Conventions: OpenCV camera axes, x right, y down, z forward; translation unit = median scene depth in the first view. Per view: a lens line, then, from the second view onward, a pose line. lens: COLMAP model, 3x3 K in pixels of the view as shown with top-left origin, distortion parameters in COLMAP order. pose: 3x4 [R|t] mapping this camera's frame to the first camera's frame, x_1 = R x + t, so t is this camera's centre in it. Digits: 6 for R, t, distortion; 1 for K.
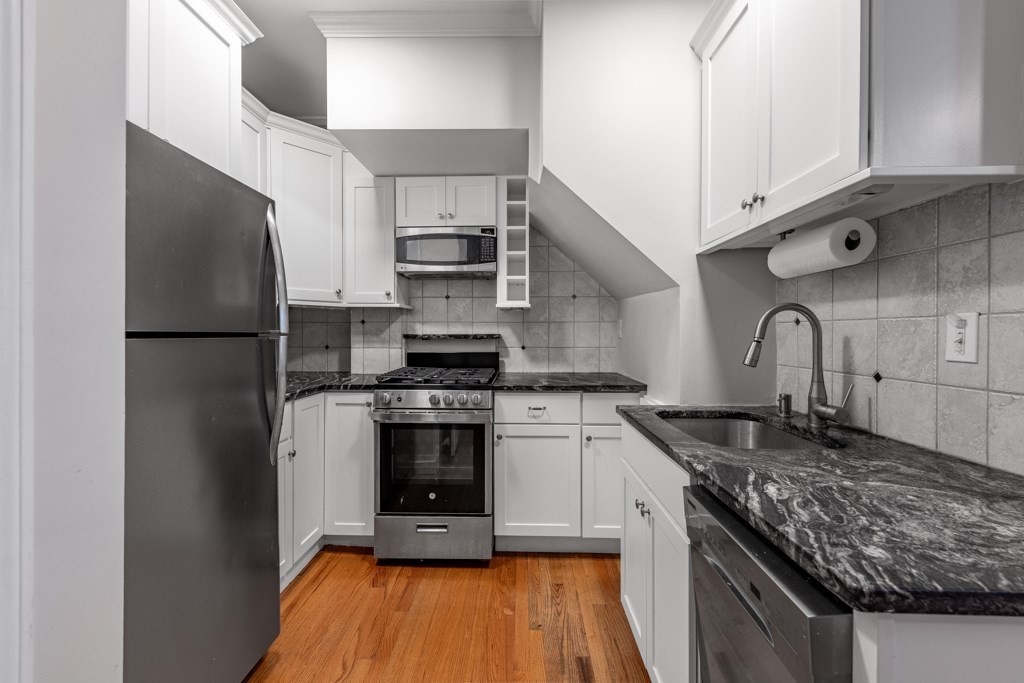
lens RADIAL K [[408.3, 0, 512.3], [0, 408.3, 335.7], [0, 0, 1]] dist [0.002276, -0.000451]
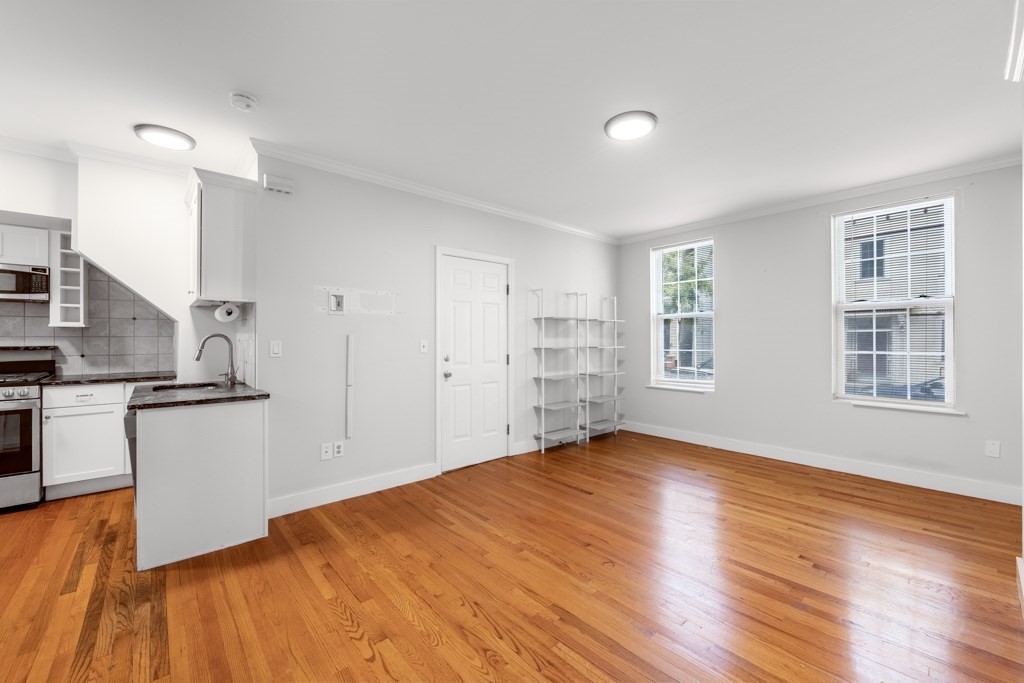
lens RADIAL K [[407.1, 0, 513.7], [0, 407.1, 338.6], [0, 0, 1]] dist [0.001286, -0.003200]
pose [[0.735585, 0.000219, 0.677432, 0.211372], [0.003145, 0.999988, -0.003738, -0.022517], [-0.677425, 0.004880, 0.735576, -1.191070]]
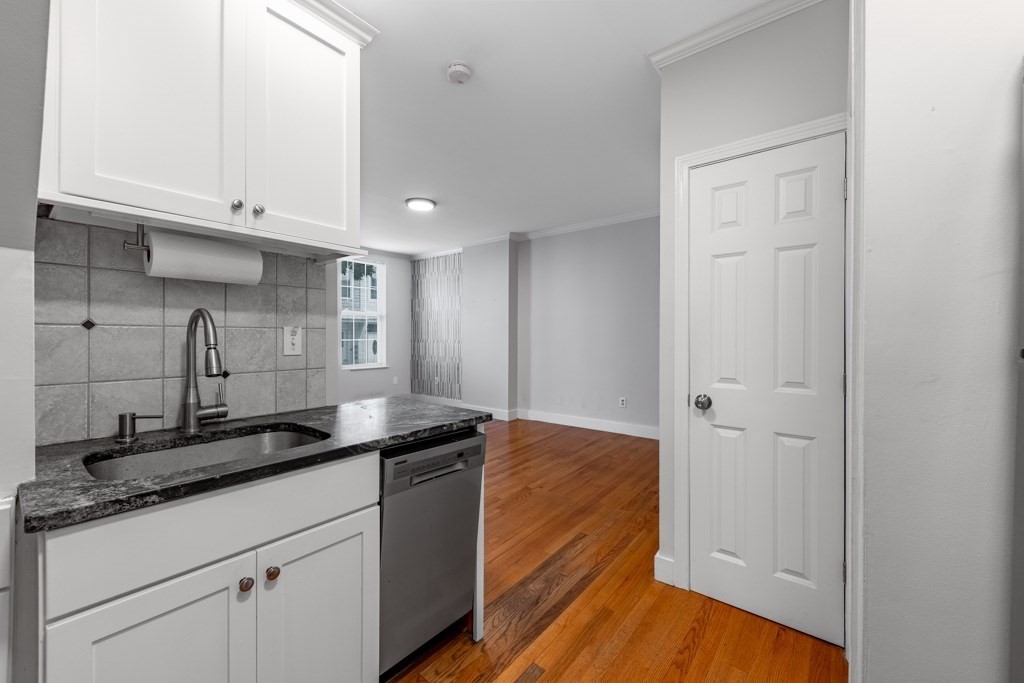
lens RADIAL K [[406.0, 0, 511.3], [0, 406.0, 334.3], [0, 0, 1]] dist [0.003781, -0.000054]
pose [[-0.796247, -0.002192, 0.604967, -0.305215], [-0.000676, 0.999996, 0.002733, -0.013493], [-0.604971, 0.001767, -0.796246, 0.816833]]
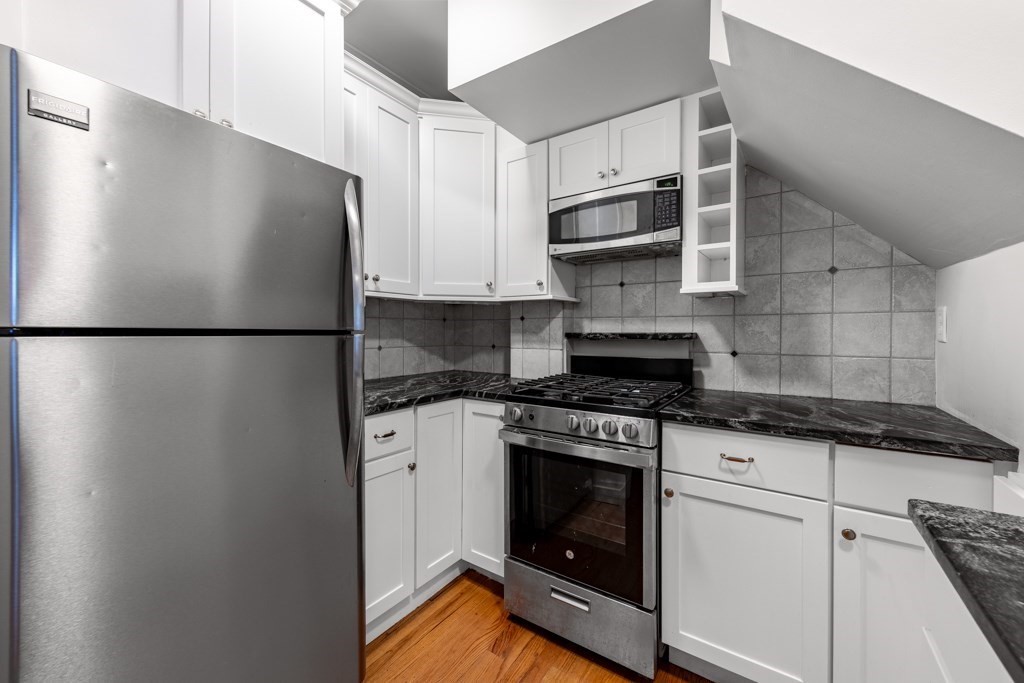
lens RADIAL K [[406.0, 0, 511.3], [0, 406.0, 334.3], [0, 0, 1]] dist [0.003781, -0.000054]
pose [[0.838487, 0.005878, -0.544890, 0.106622], [-0.005865, 0.999981, 0.001762, -0.001453], [0.544890, 0.001718, 0.838506, 0.324748]]
